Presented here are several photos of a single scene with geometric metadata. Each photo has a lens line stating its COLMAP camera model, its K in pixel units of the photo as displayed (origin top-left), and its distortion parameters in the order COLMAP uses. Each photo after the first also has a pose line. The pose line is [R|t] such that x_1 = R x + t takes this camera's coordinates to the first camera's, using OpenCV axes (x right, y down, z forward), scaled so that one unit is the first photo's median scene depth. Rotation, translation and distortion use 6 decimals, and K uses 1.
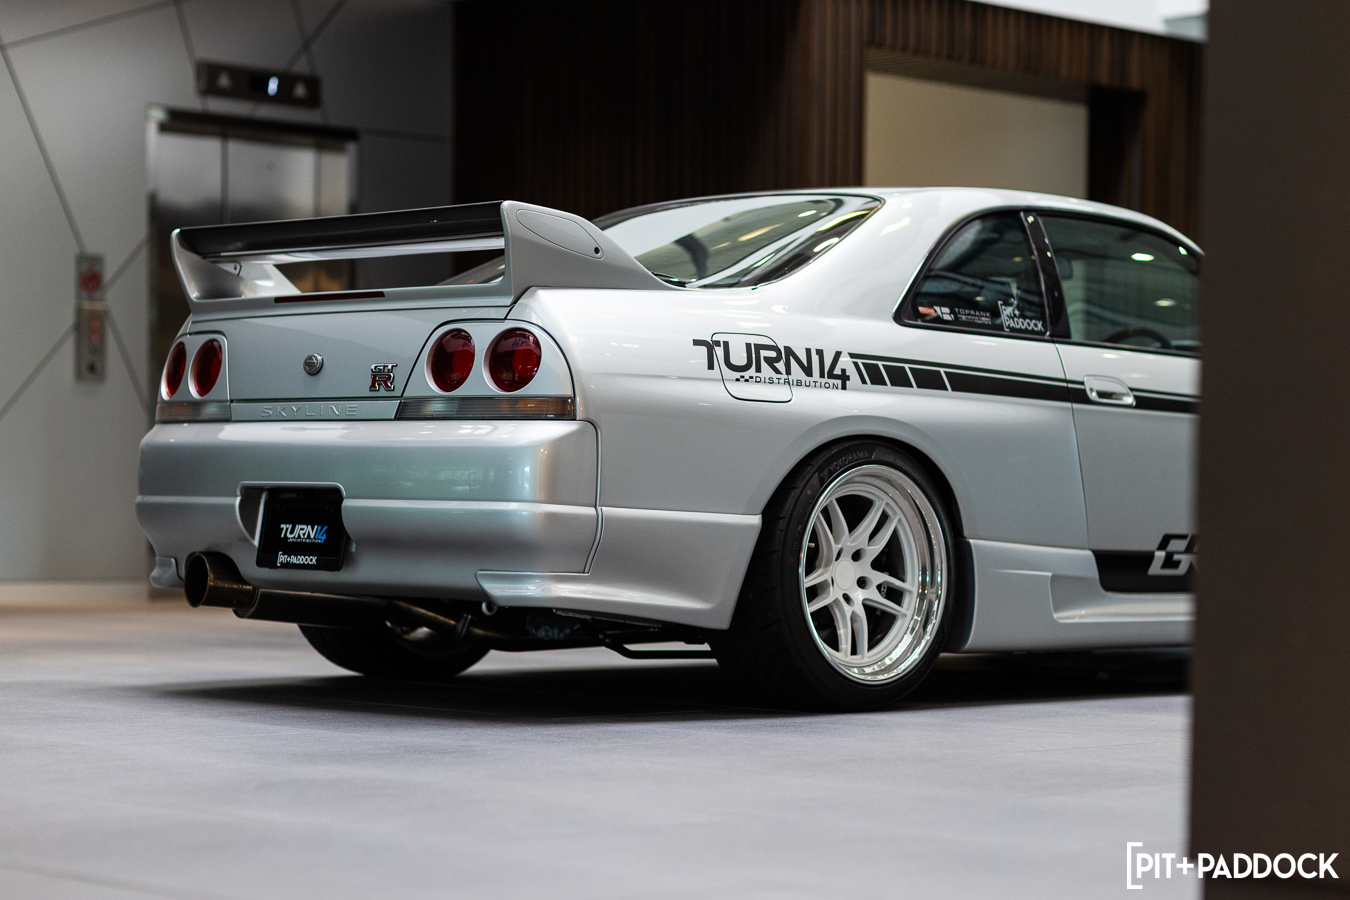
lens RADIAL K [[3248.8, 0, 673.0], [0, 3248.8, 449.4], [0, 0, 1]] dist [0.022381, 0.000000]
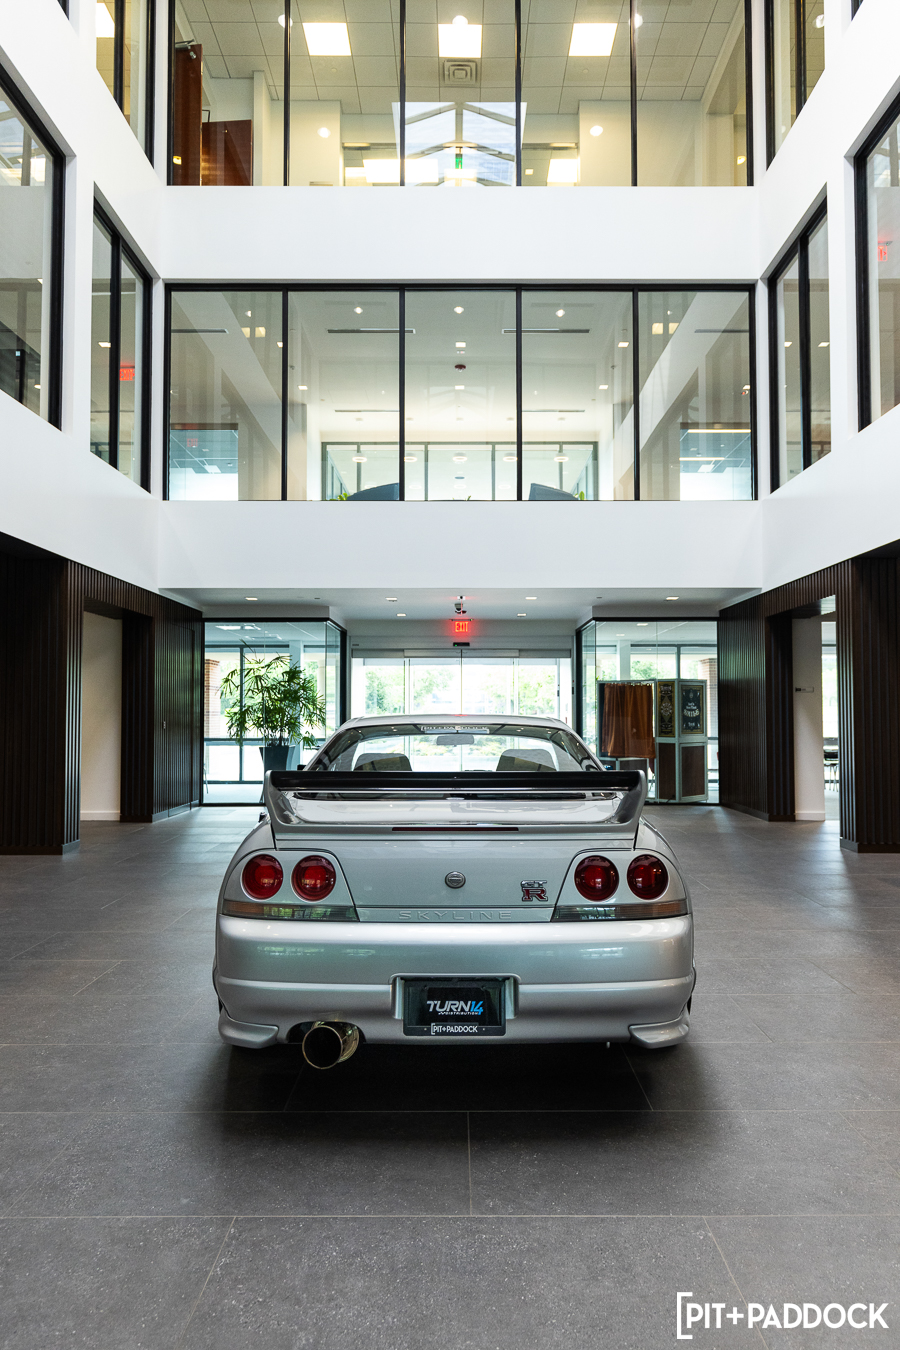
lens RADIAL K [[855.7, 0, 449.2], [0, 855.7, 680.3], [0, 0, 1]] dist [0.036481, 0.000363]
pose [[0.687114, 0.012686, 0.726439, -0.378057], [-0.002577, 0.999884, -0.015025, -0.105642], [-0.726545, 0.008452, 0.687066, 0.749470]]
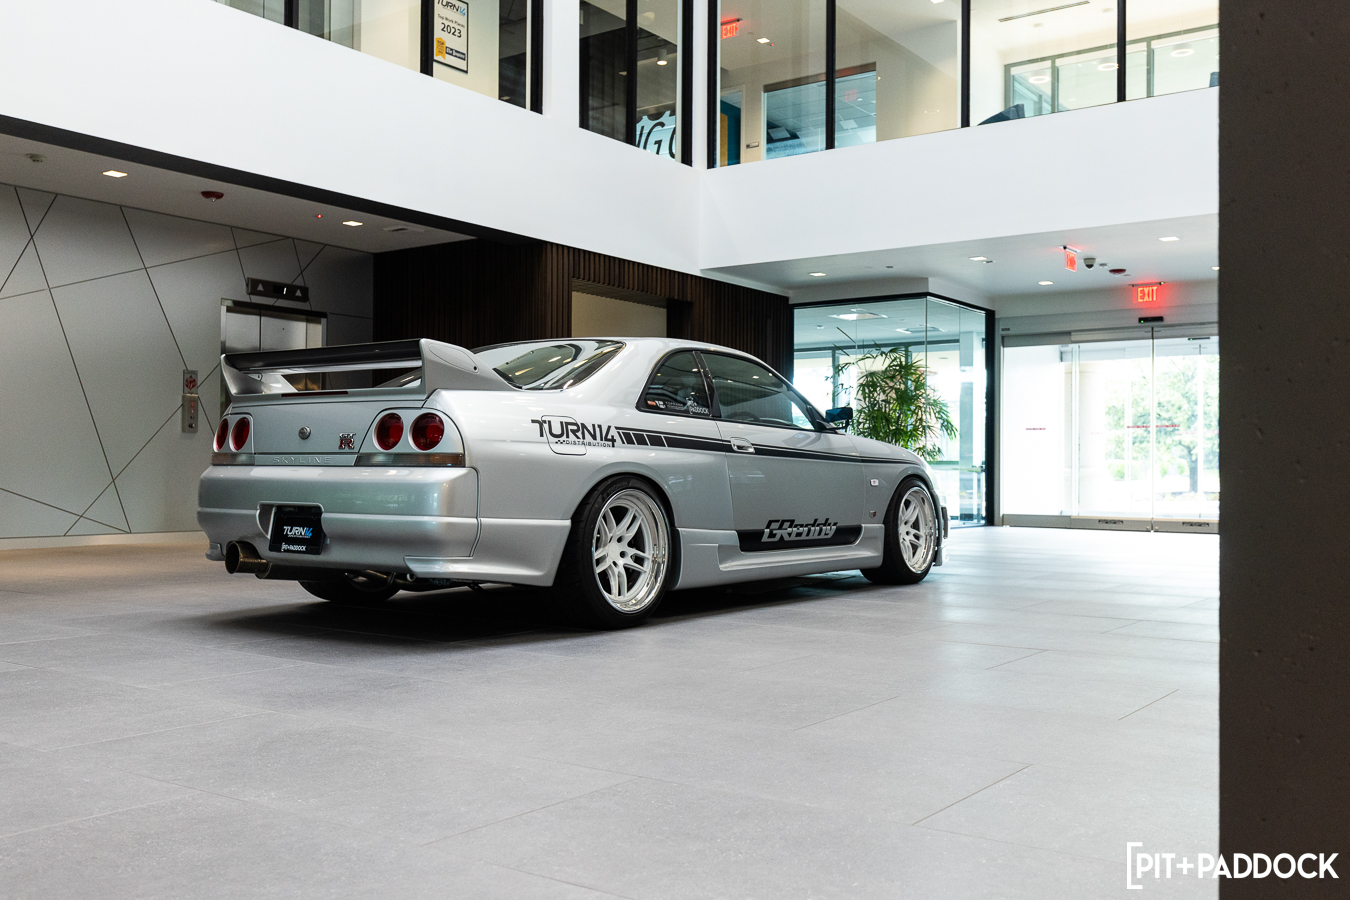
lens RADIAL K [[1236.8, 0, 705.1], [0, 1236.8, 408.6], [0, 0, 1]] dist [-0.002289, 0.000515]
pose [[0.979292, 0.003775, 0.202417, -0.035696], [0.002925, 0.999458, -0.032790, -0.016980], [-0.202431, 0.032703, 0.978750, 0.317391]]
